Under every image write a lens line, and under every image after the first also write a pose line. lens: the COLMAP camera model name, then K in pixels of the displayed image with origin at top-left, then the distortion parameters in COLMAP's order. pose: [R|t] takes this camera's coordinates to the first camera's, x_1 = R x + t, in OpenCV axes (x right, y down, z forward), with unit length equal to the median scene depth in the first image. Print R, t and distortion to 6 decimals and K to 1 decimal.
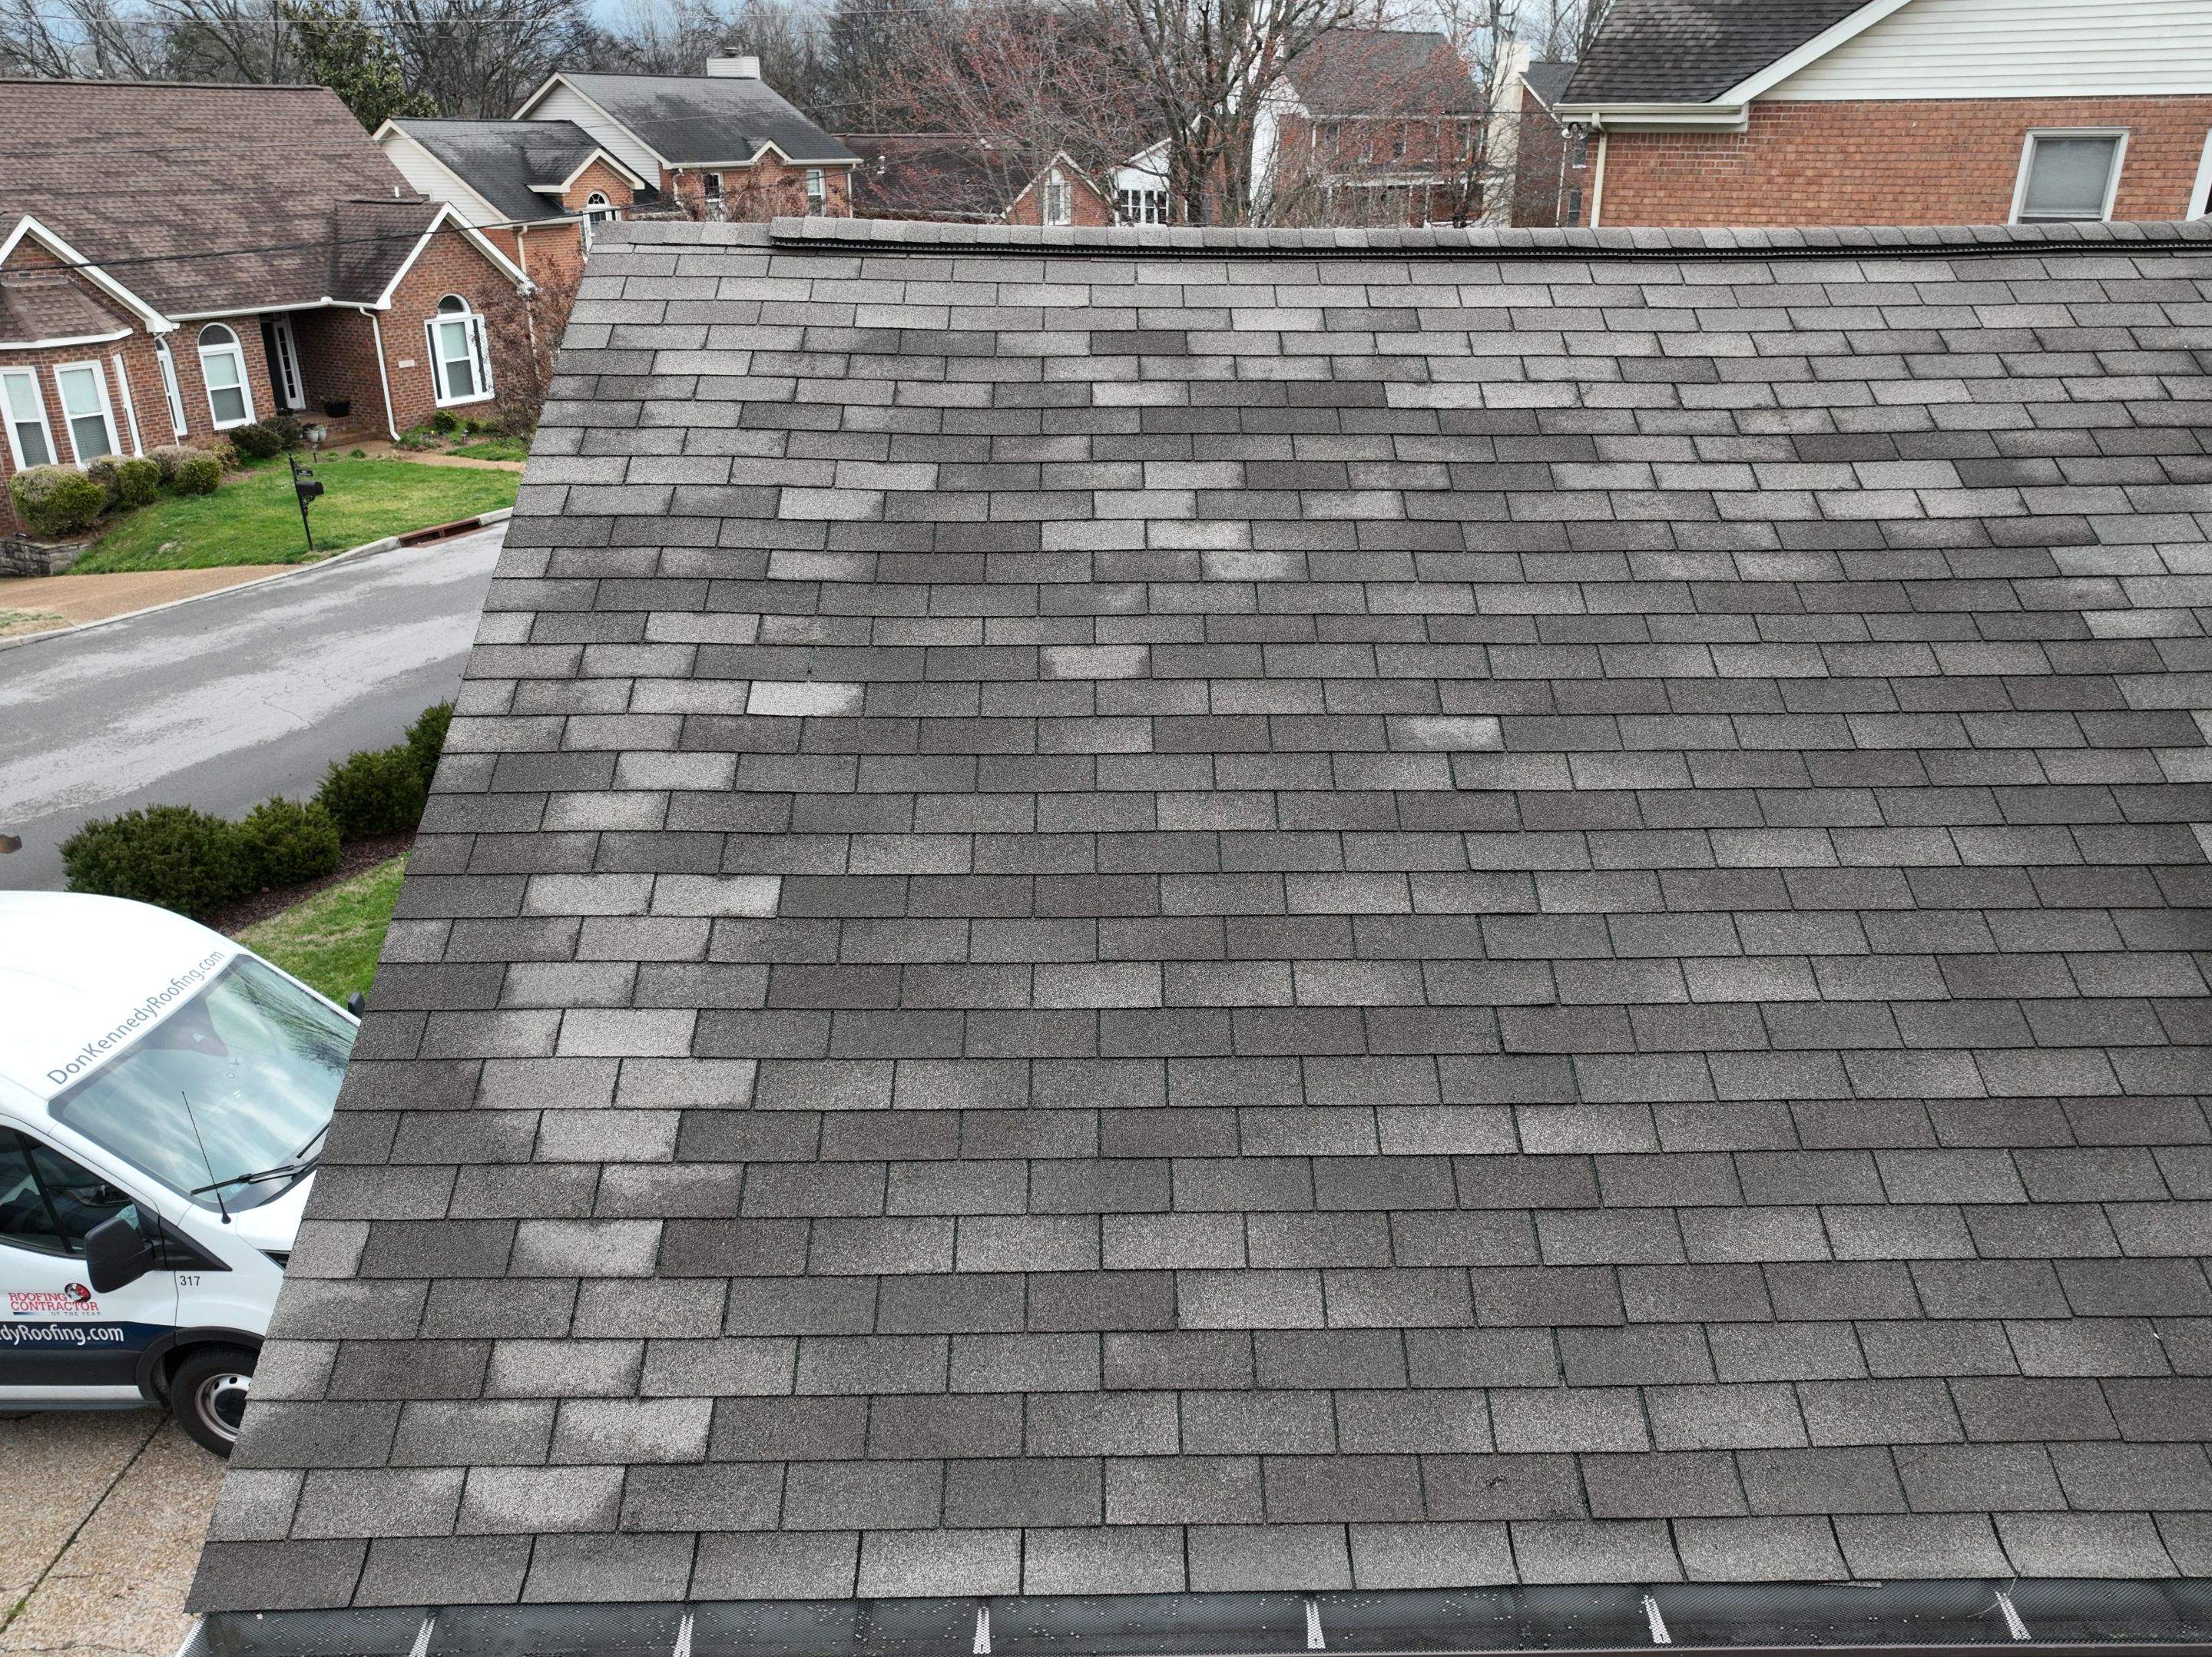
lens RADIAL K [[1679.8, 0, 1124.8], [0, 1679.8, 824.2], [0, 0, 1]] dist [0.000800, 0.019128]
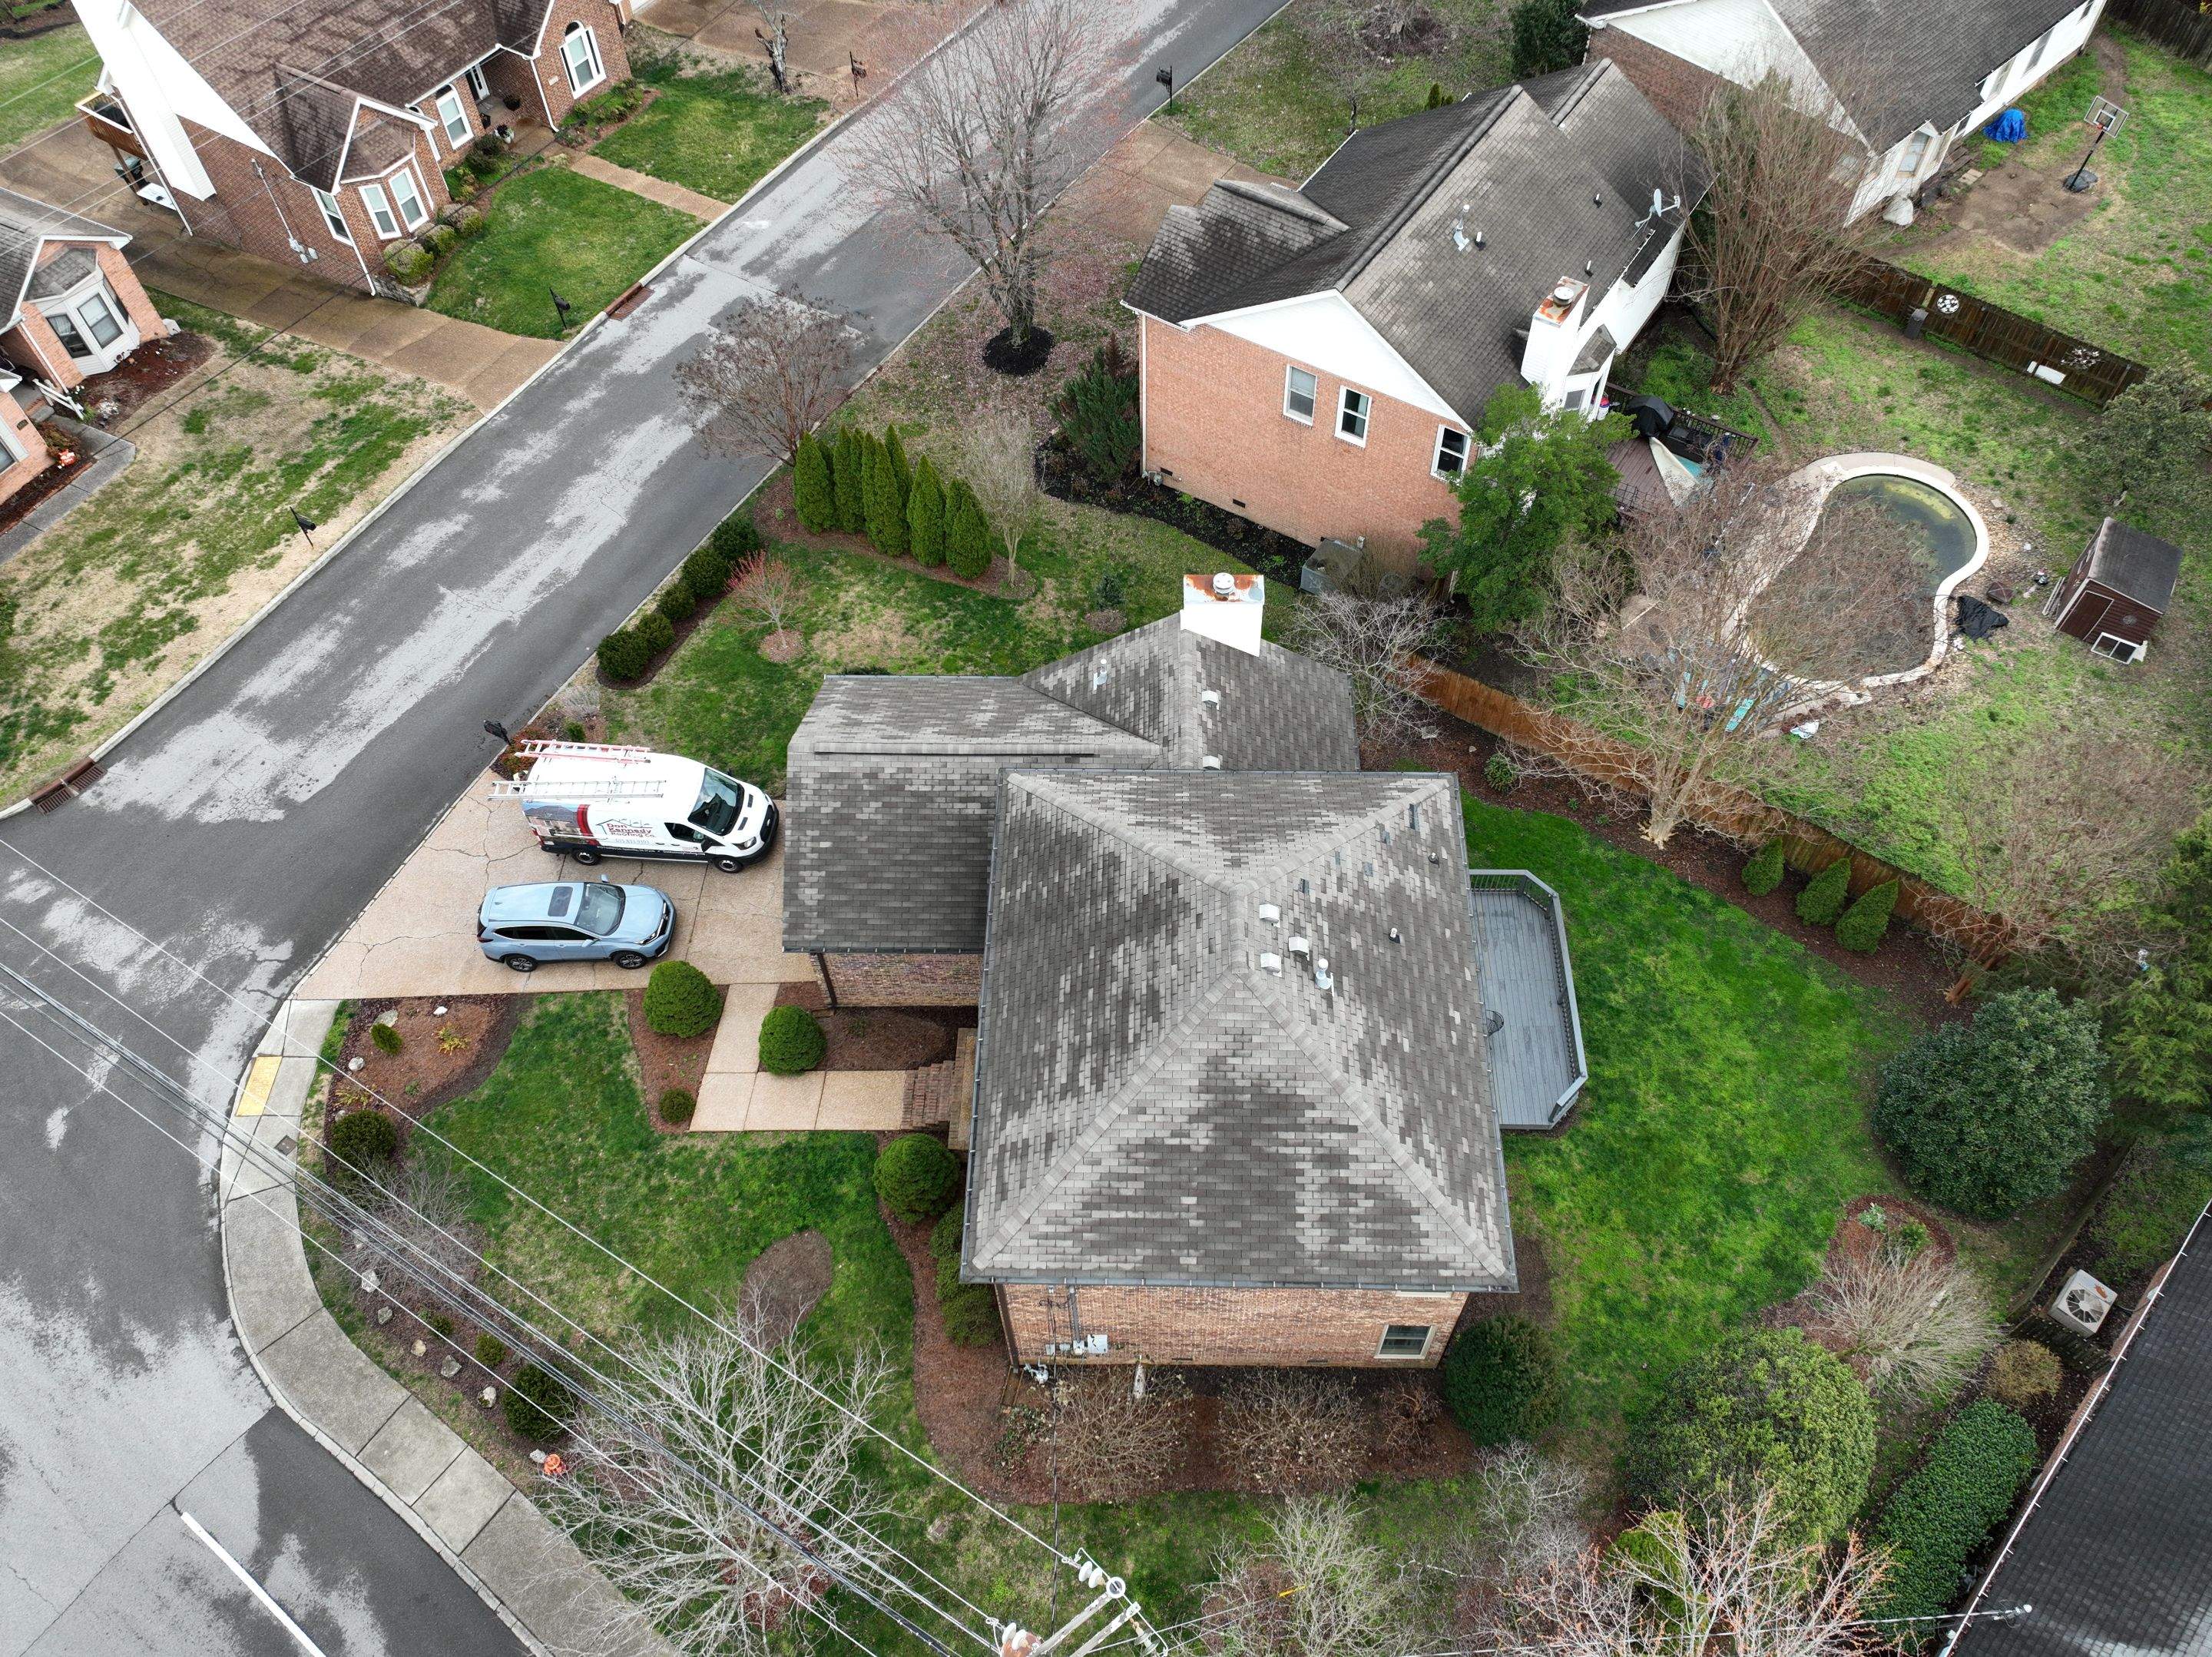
lens RADIAL K [[1679.8, 0, 1124.8], [0, 1679.8, 824.2], [0, 0, 1]] dist [0.000800, 0.019128]
pose [[0.998950, 0.023885, -0.039084, 1.384391], [0.000309, 0.849741, 0.527200, -3.915655], [0.045804, -0.526659, 0.848842, -5.108534]]
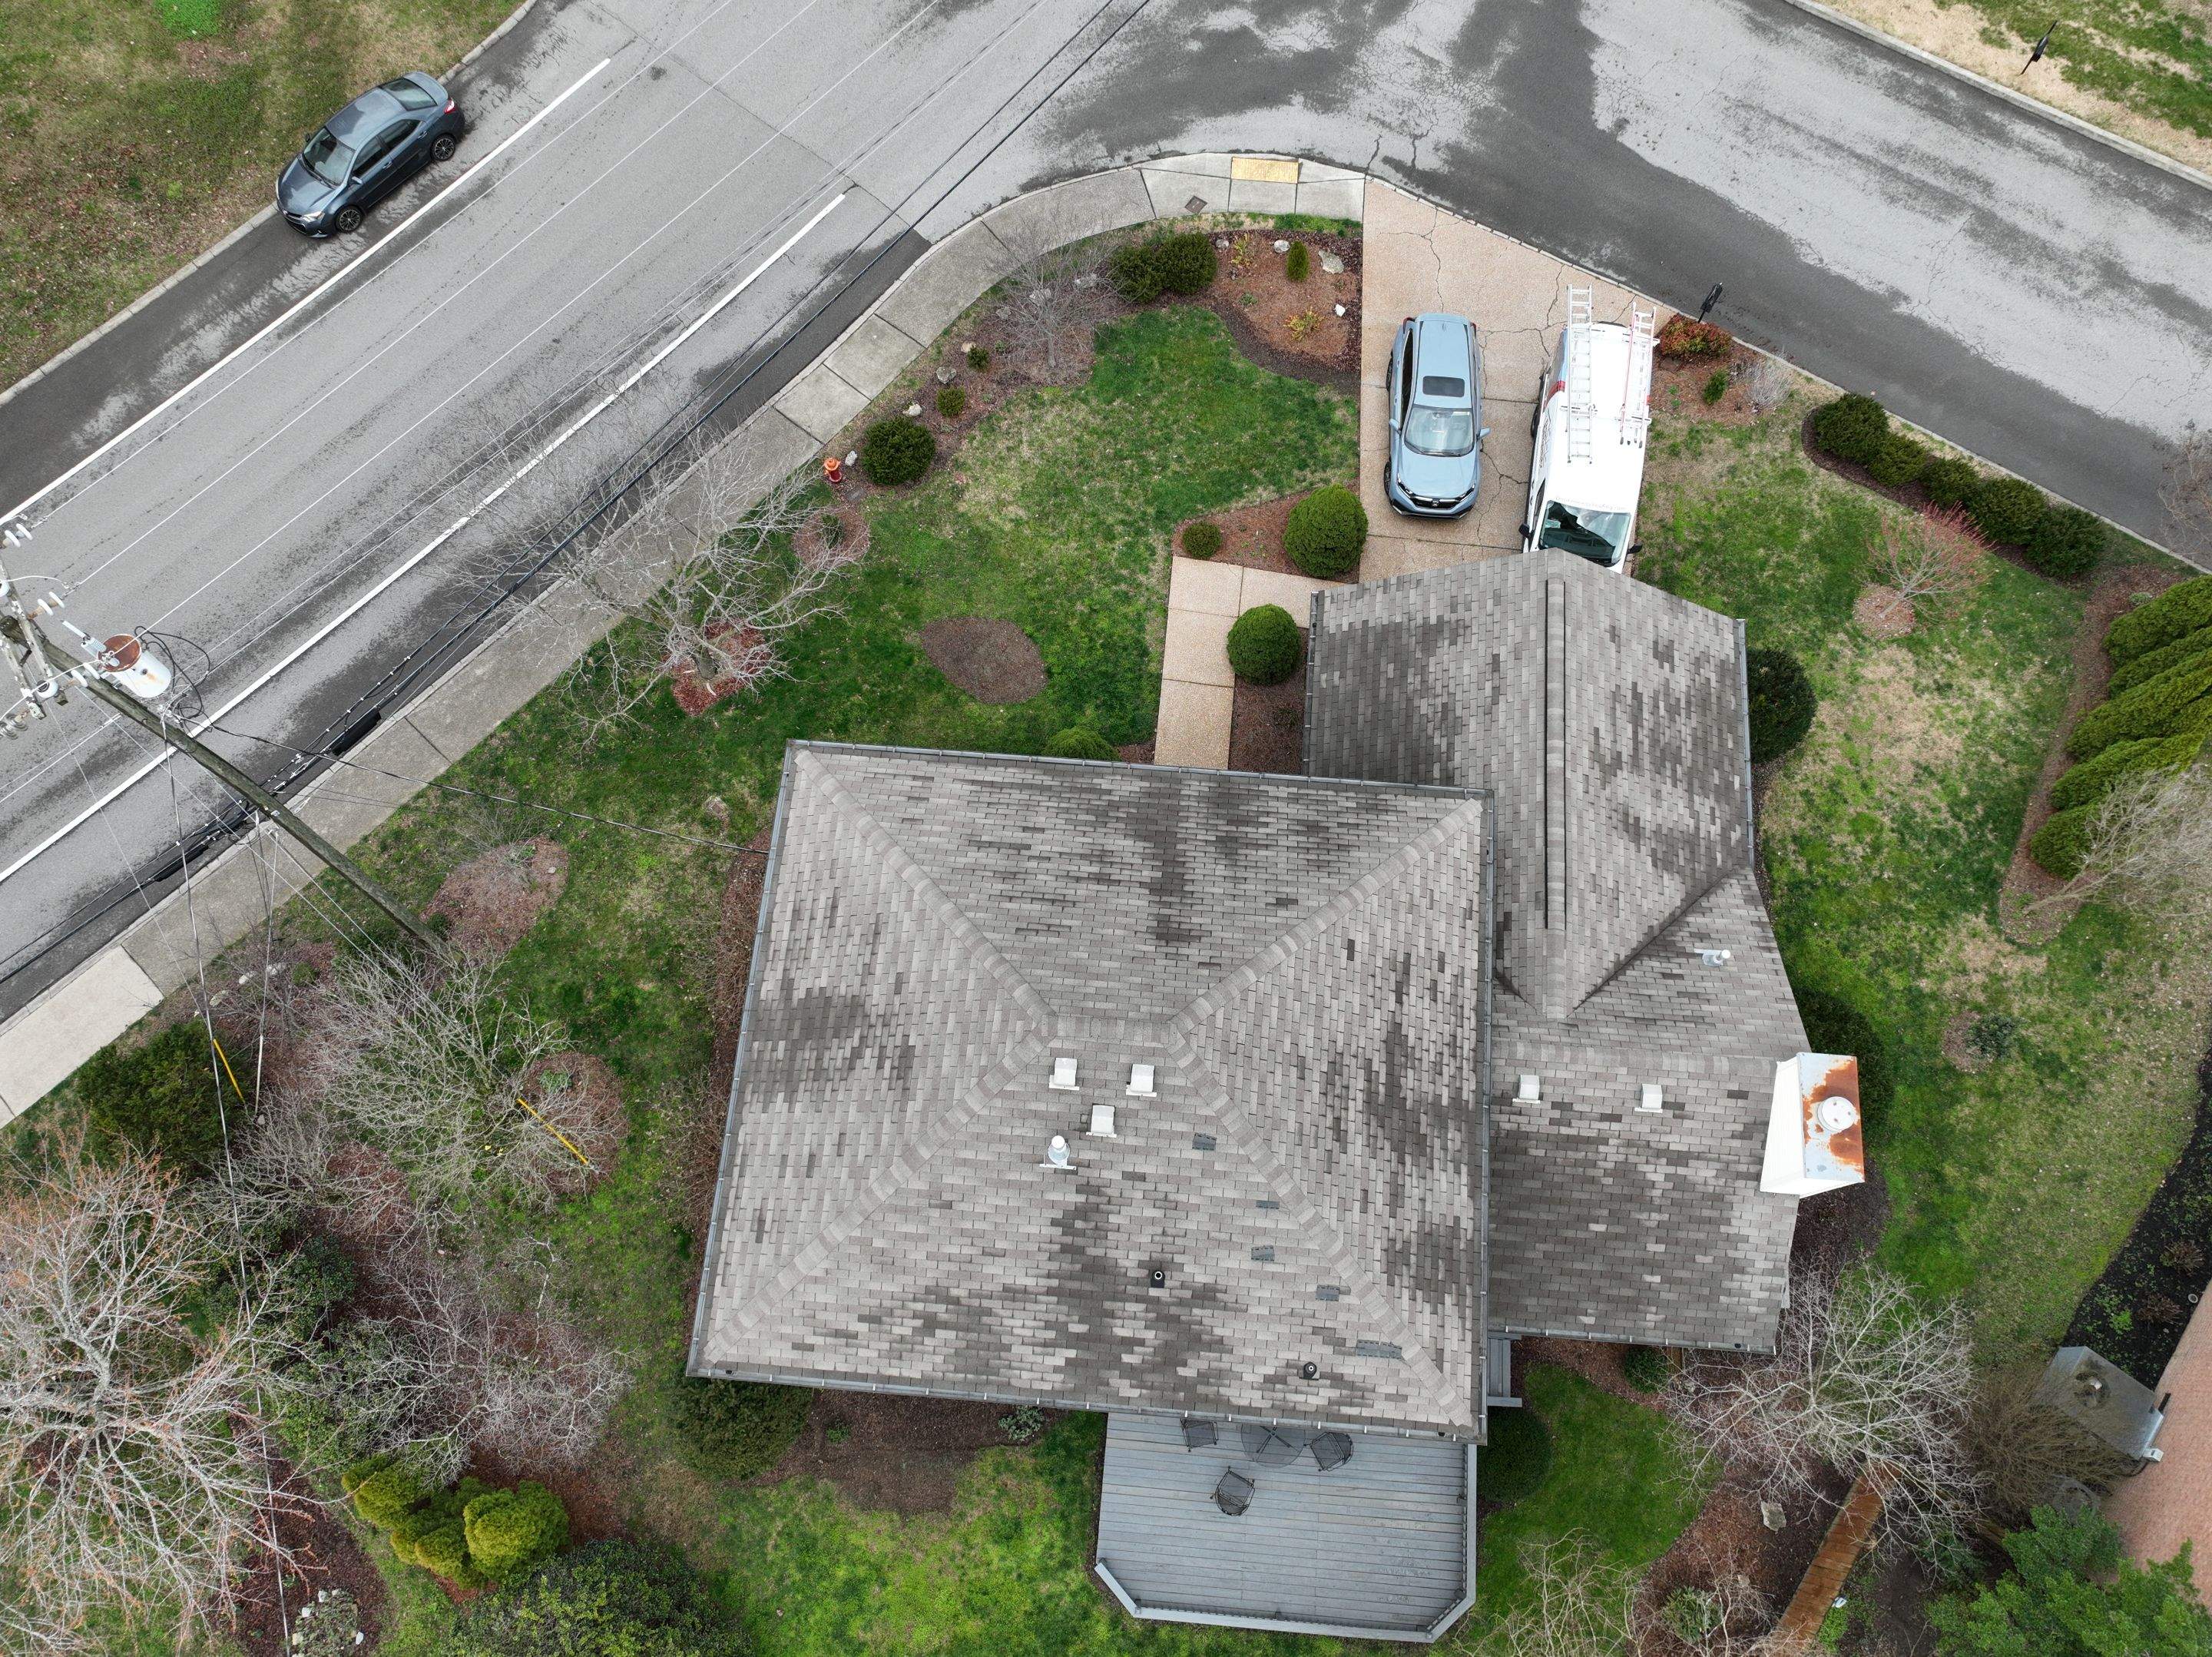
lens RADIAL K [[1679.8, 0, 1124.8], [0, 1679.8, 824.2], [0, 0, 1]] dist [0.000800, 0.019128]
pose [[-0.104096, 0.939854, -0.325328, 2.474760], [-0.381205, 0.264419, 0.885869, -4.555626], [0.918611, 0.216232, 0.330752, -1.849283]]
